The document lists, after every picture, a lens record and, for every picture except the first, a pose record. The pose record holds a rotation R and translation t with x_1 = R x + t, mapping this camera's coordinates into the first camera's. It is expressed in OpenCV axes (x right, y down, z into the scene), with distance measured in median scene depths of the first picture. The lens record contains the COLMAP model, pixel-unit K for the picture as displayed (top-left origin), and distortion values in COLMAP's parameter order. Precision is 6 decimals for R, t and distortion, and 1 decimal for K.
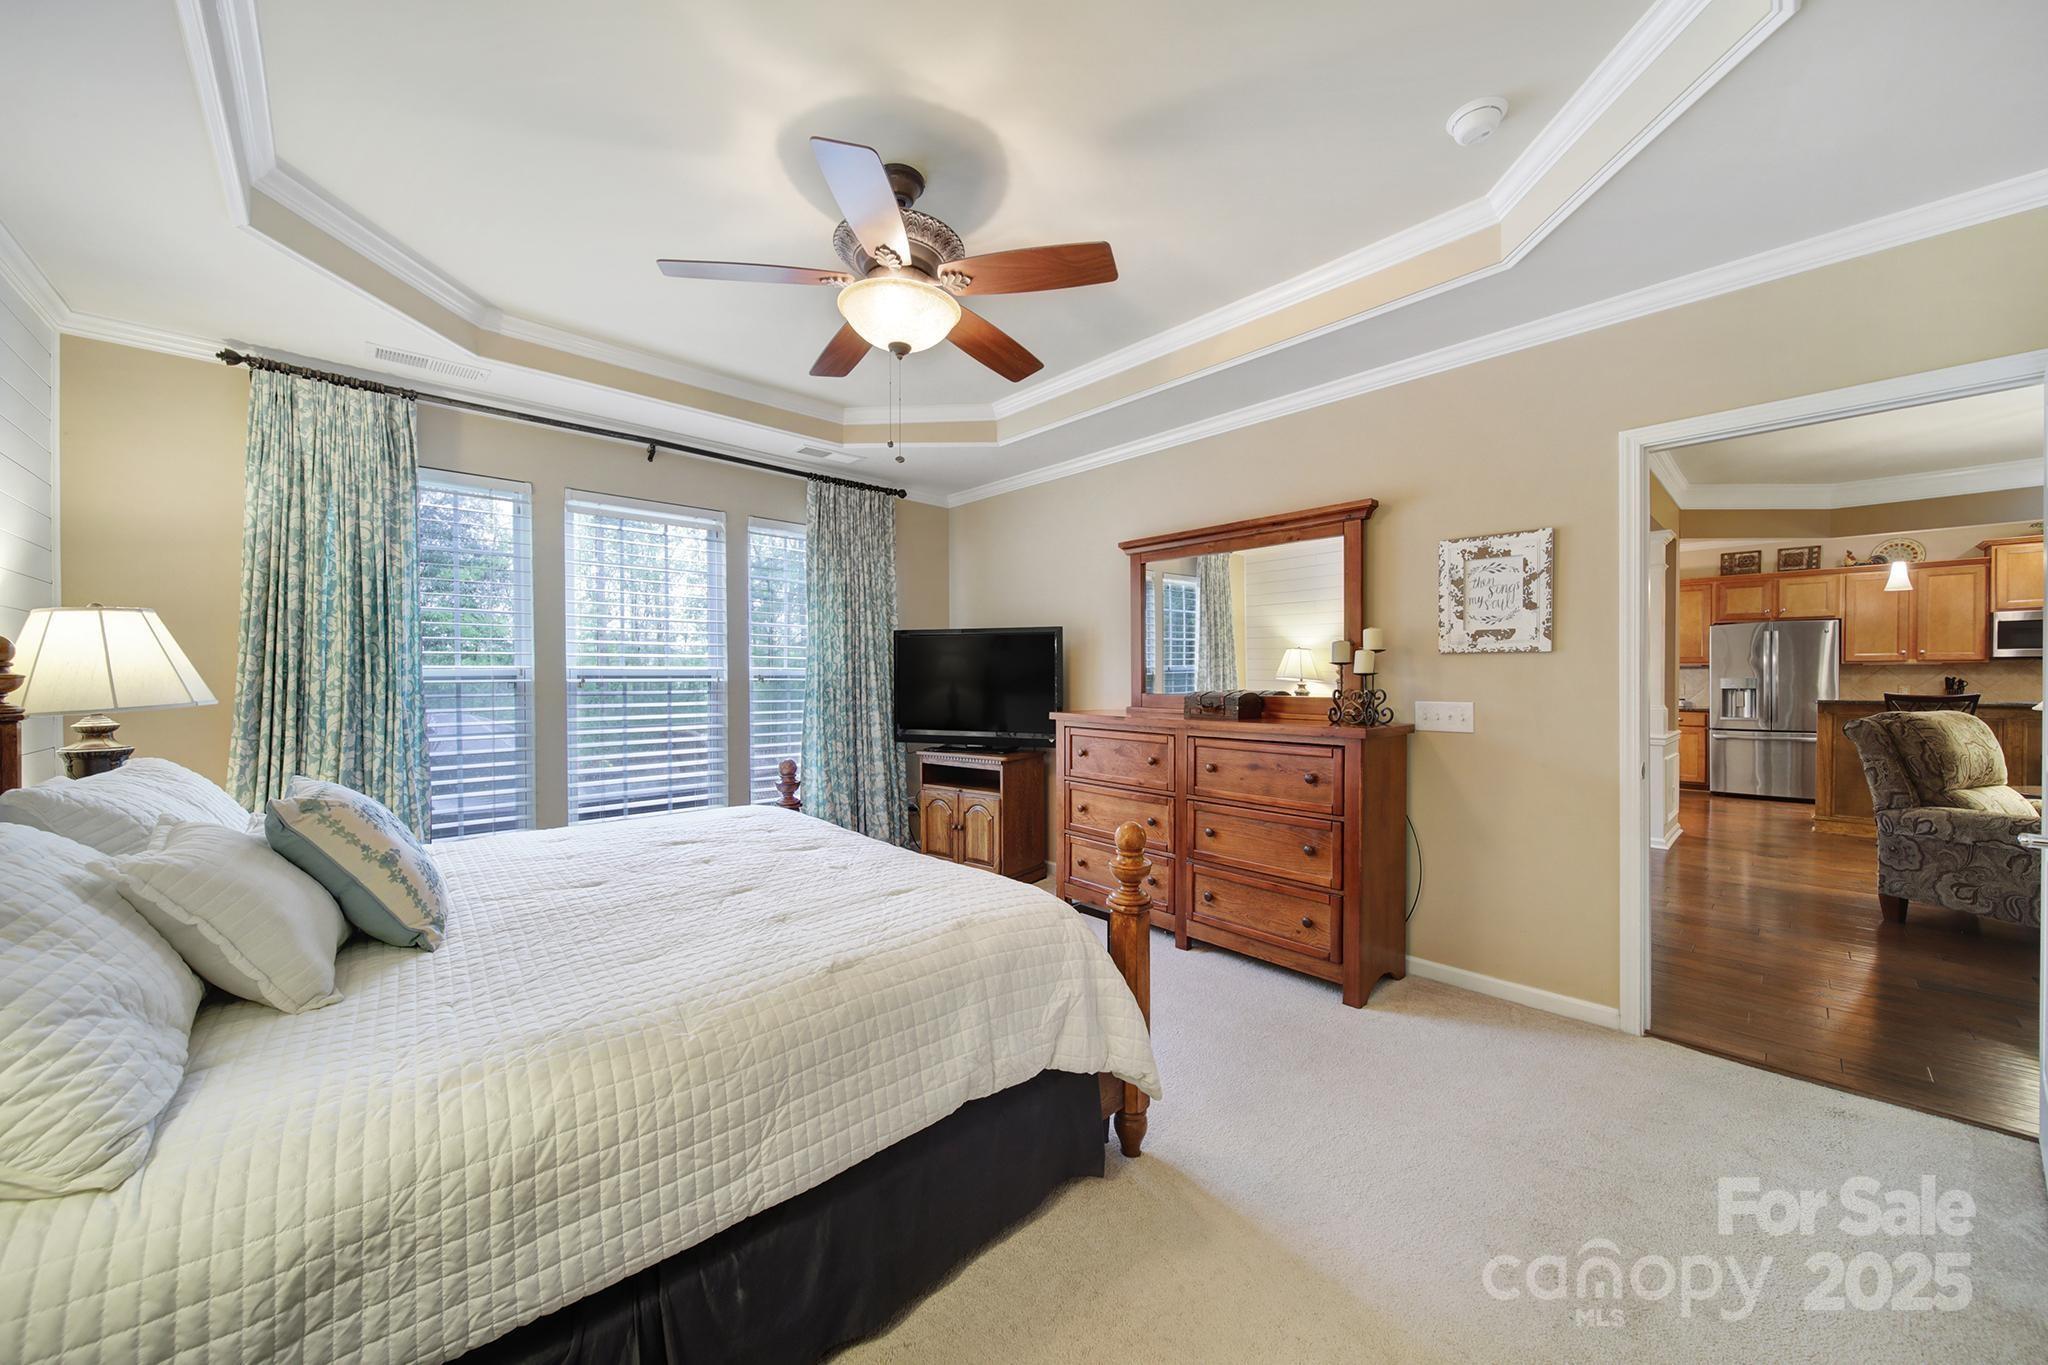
lens RADIAL K [[725.6, 0, 1028.9], [0, 725.6, 674.3], [0, 0, 1]] dist [-0.000732, -0.000310]
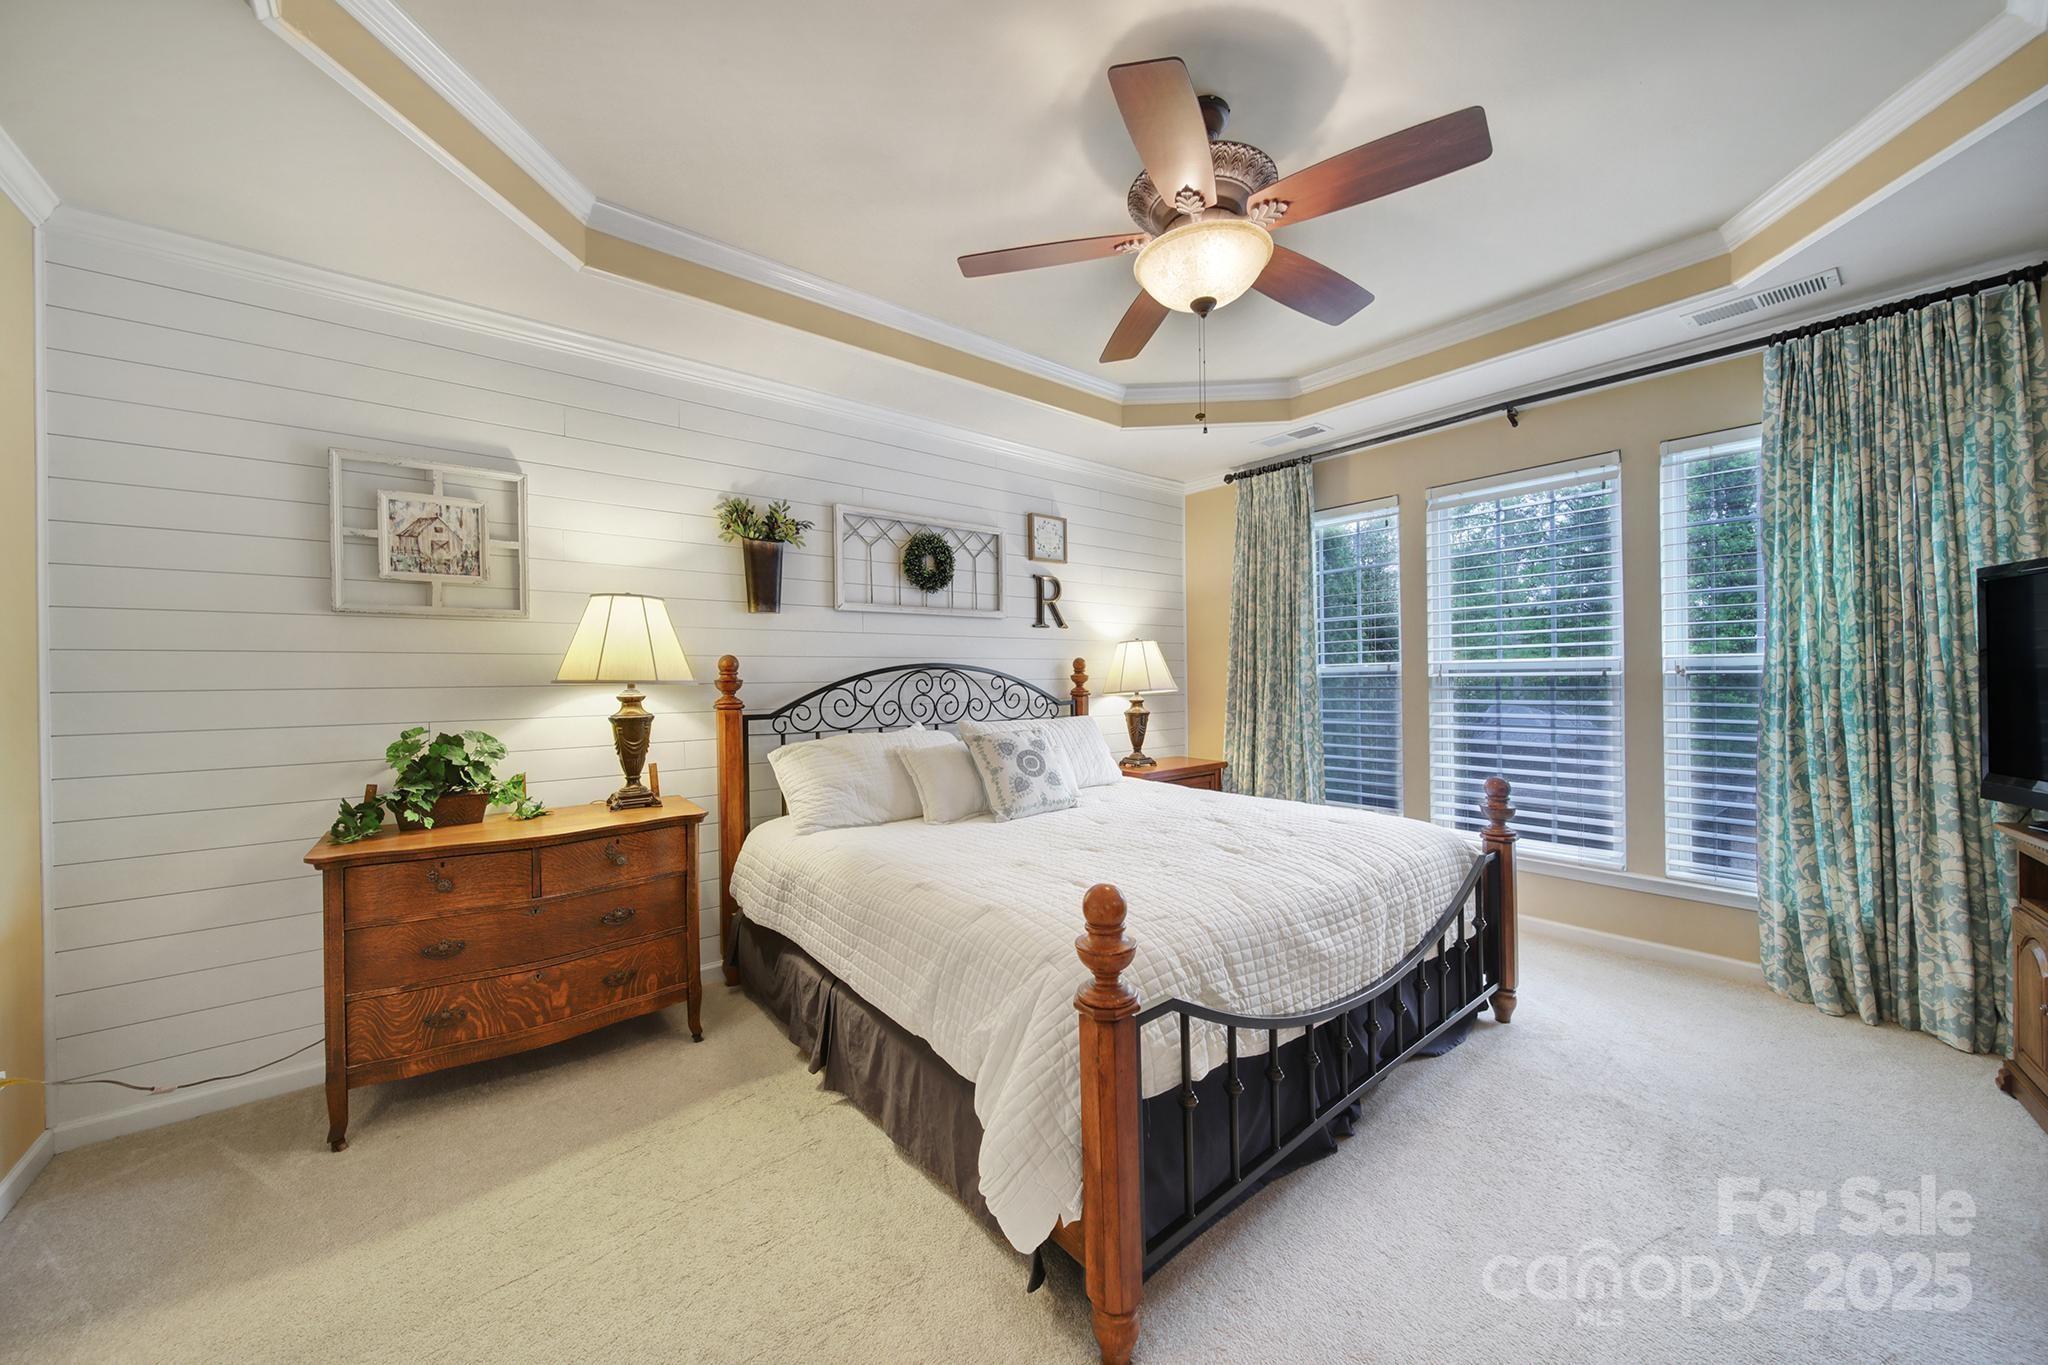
lens RADIAL K [[724.9, 0, 1021.7], [0, 724.9, 665.3], [0, 0, 1]] dist [0.000103, -0.002624]
pose [[-0.072161, -0.015612, -0.997271, 0.494989], [0.016668, 0.999719, -0.016856, 0.002878], [0.997254, -0.017839, -0.071880, 0.572405]]
